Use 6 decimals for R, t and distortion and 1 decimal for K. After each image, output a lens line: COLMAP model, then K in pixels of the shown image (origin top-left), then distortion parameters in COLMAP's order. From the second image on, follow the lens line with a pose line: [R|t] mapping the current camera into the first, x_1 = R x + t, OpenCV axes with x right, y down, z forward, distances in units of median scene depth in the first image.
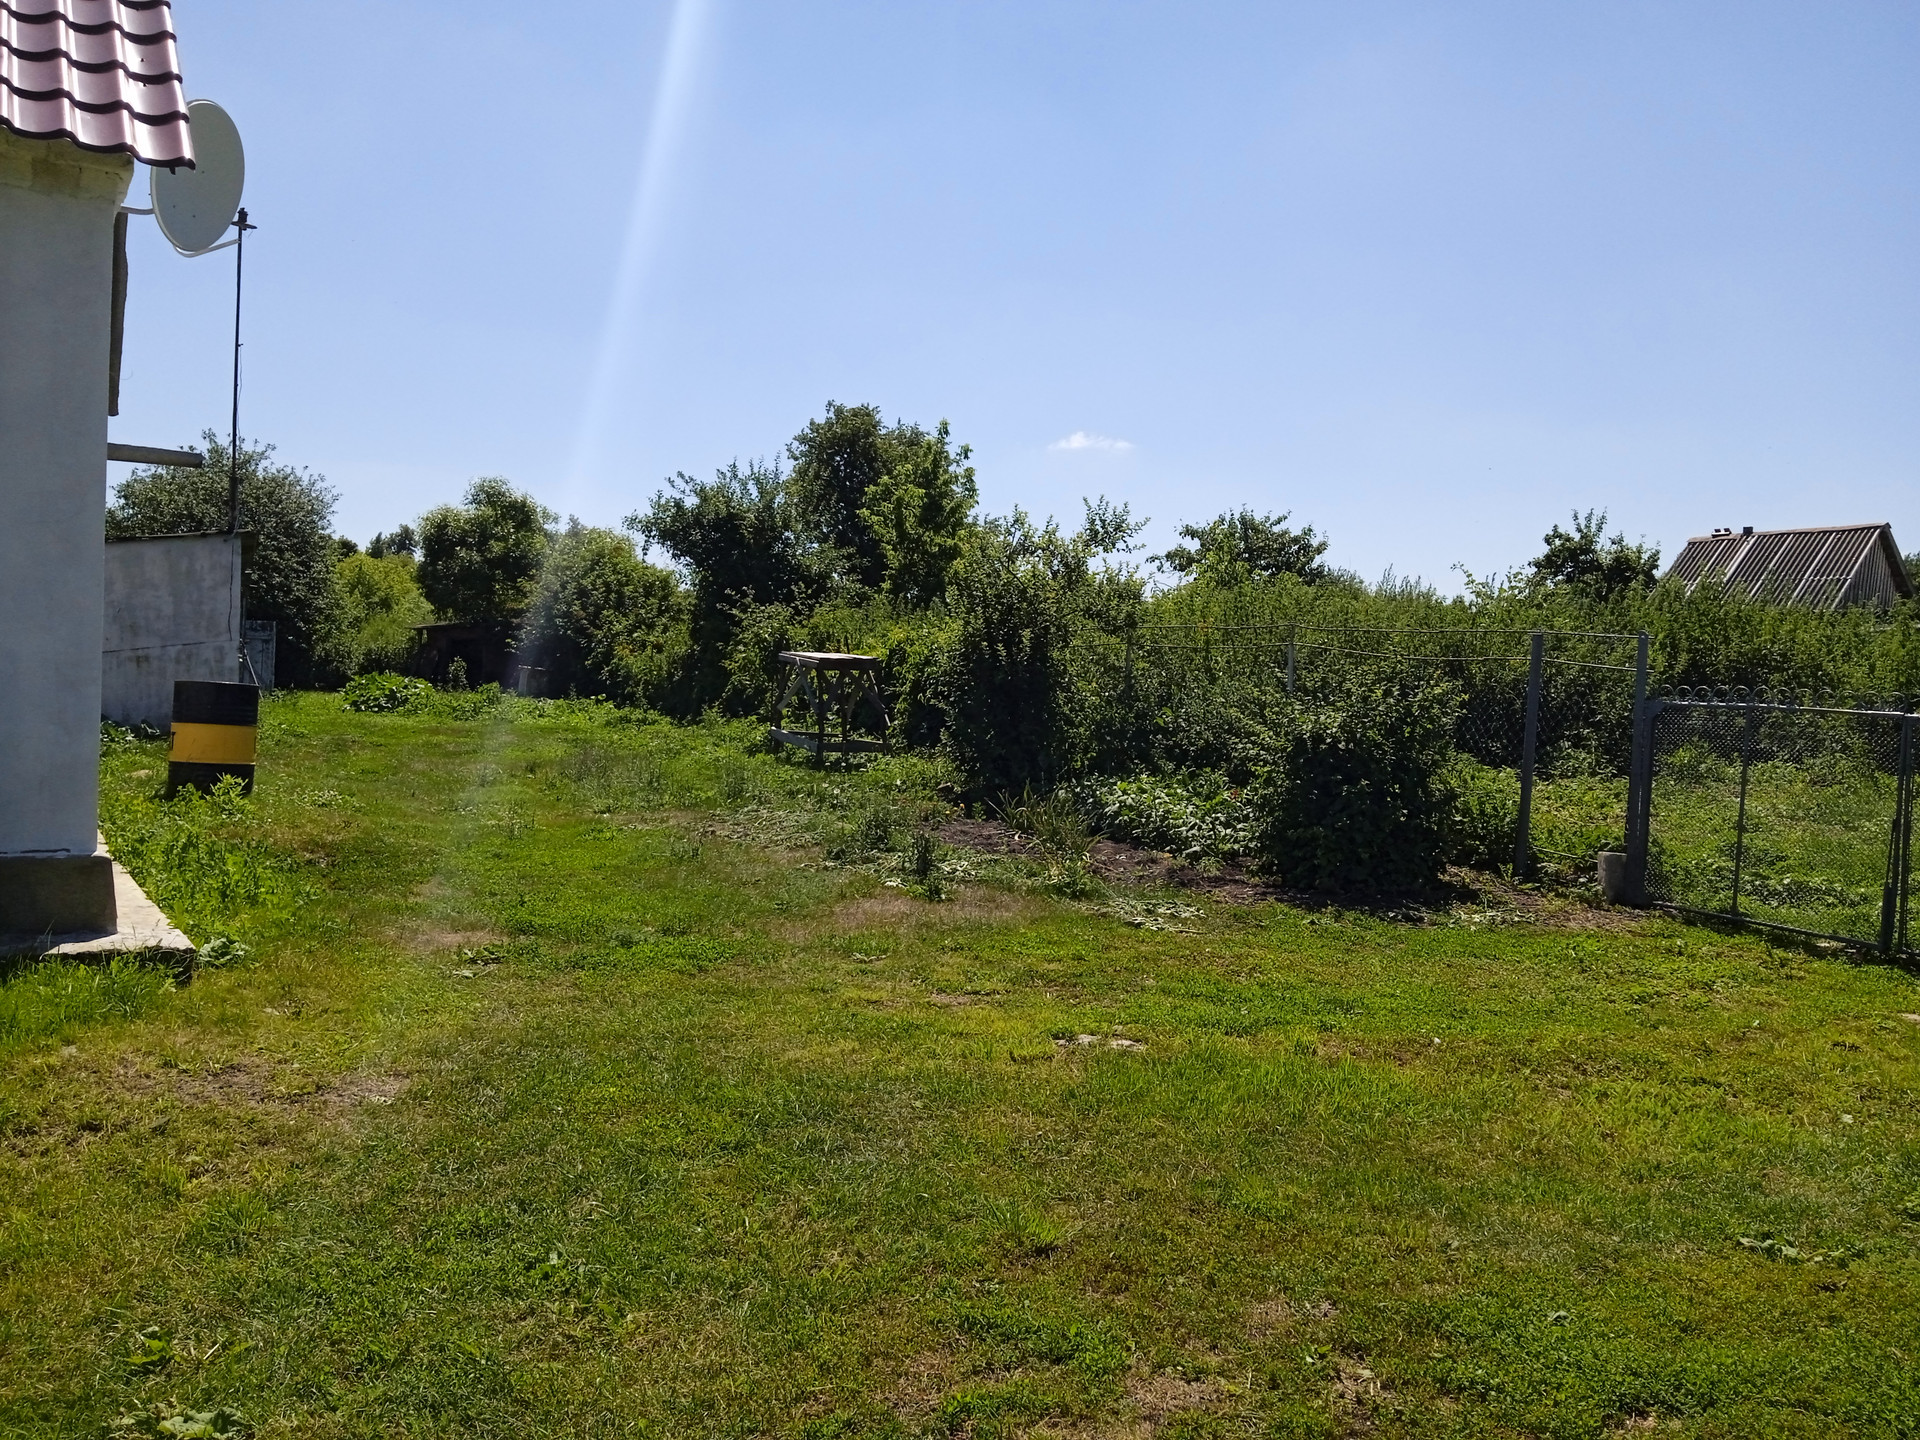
lens RADIAL K [[1568.1, 0, 960.0], [0, 1568.1, 720.0], [0, 0, 1]] dist [0.250243, -0.384054]
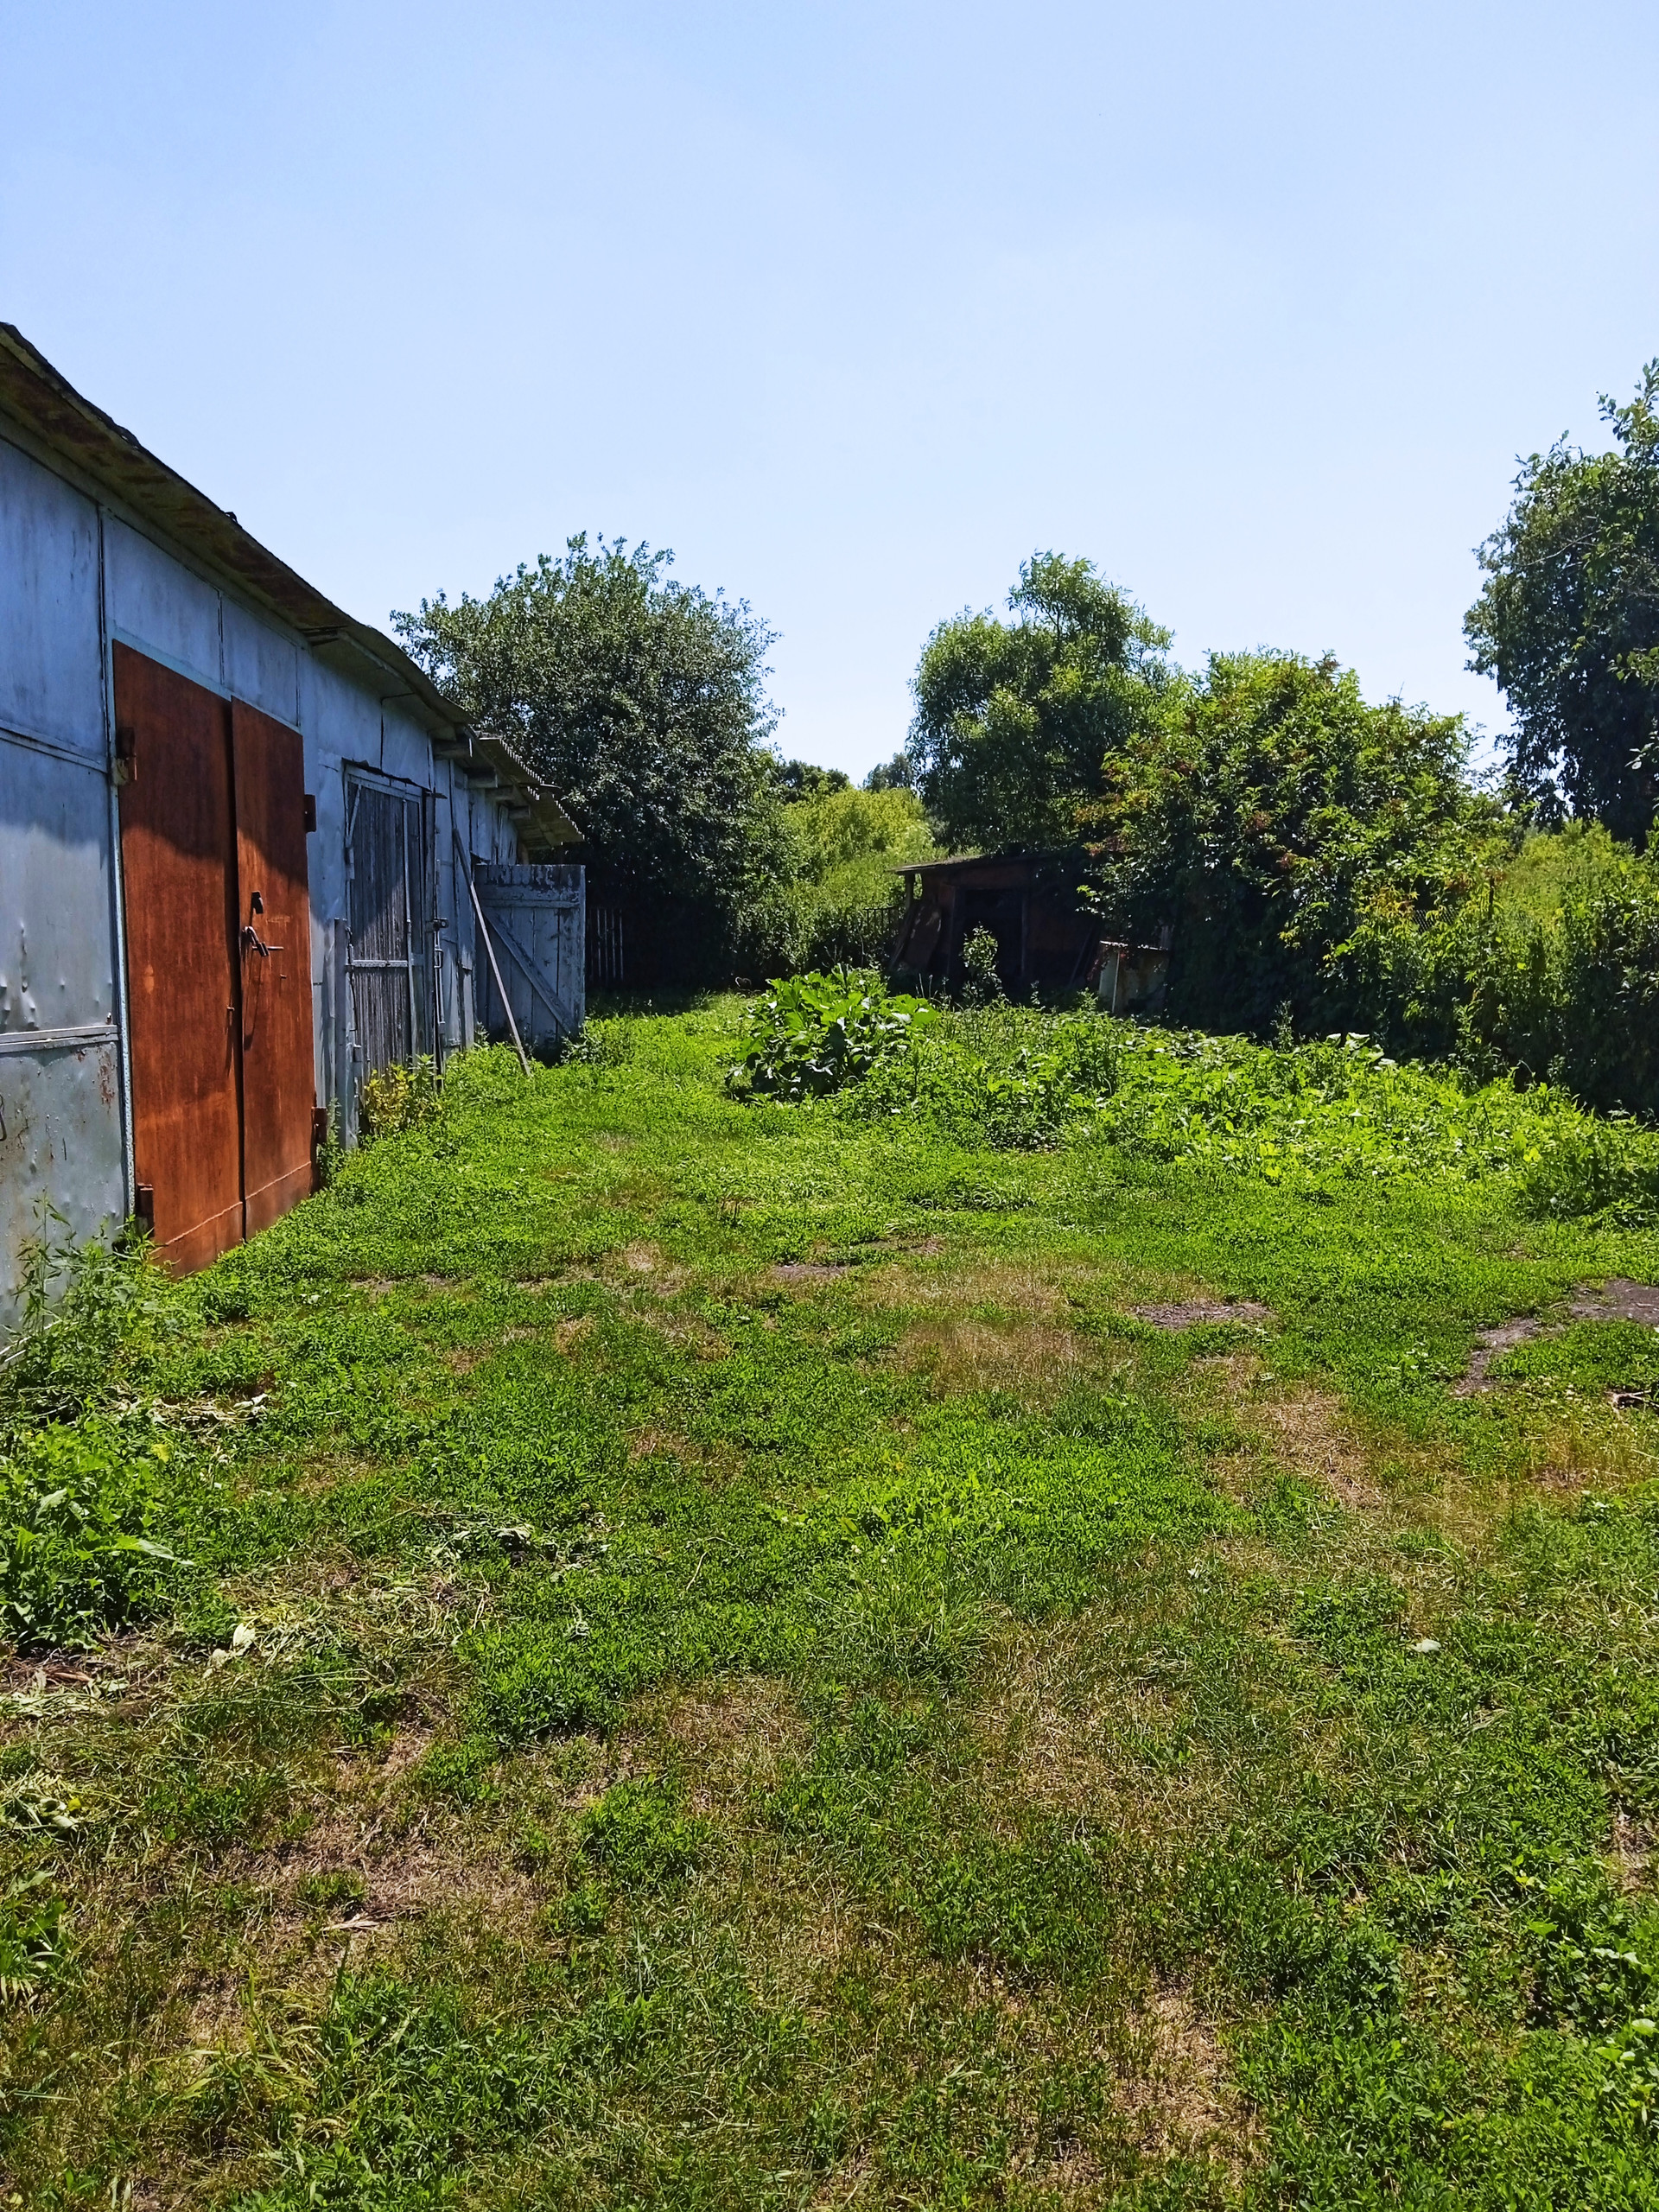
lens RADIAL K [[1806.6, 0, 829.5], [0, 1806.6, 1106.0], [0, 0, 1]] dist [0.250243, -0.384054]
pose [[0.930148, 0.020942, -0.366588, -0.156667], [0.005724, 0.997424, 0.071503, -0.025245], [0.367141, -0.068607, 0.927632, 0.478155]]
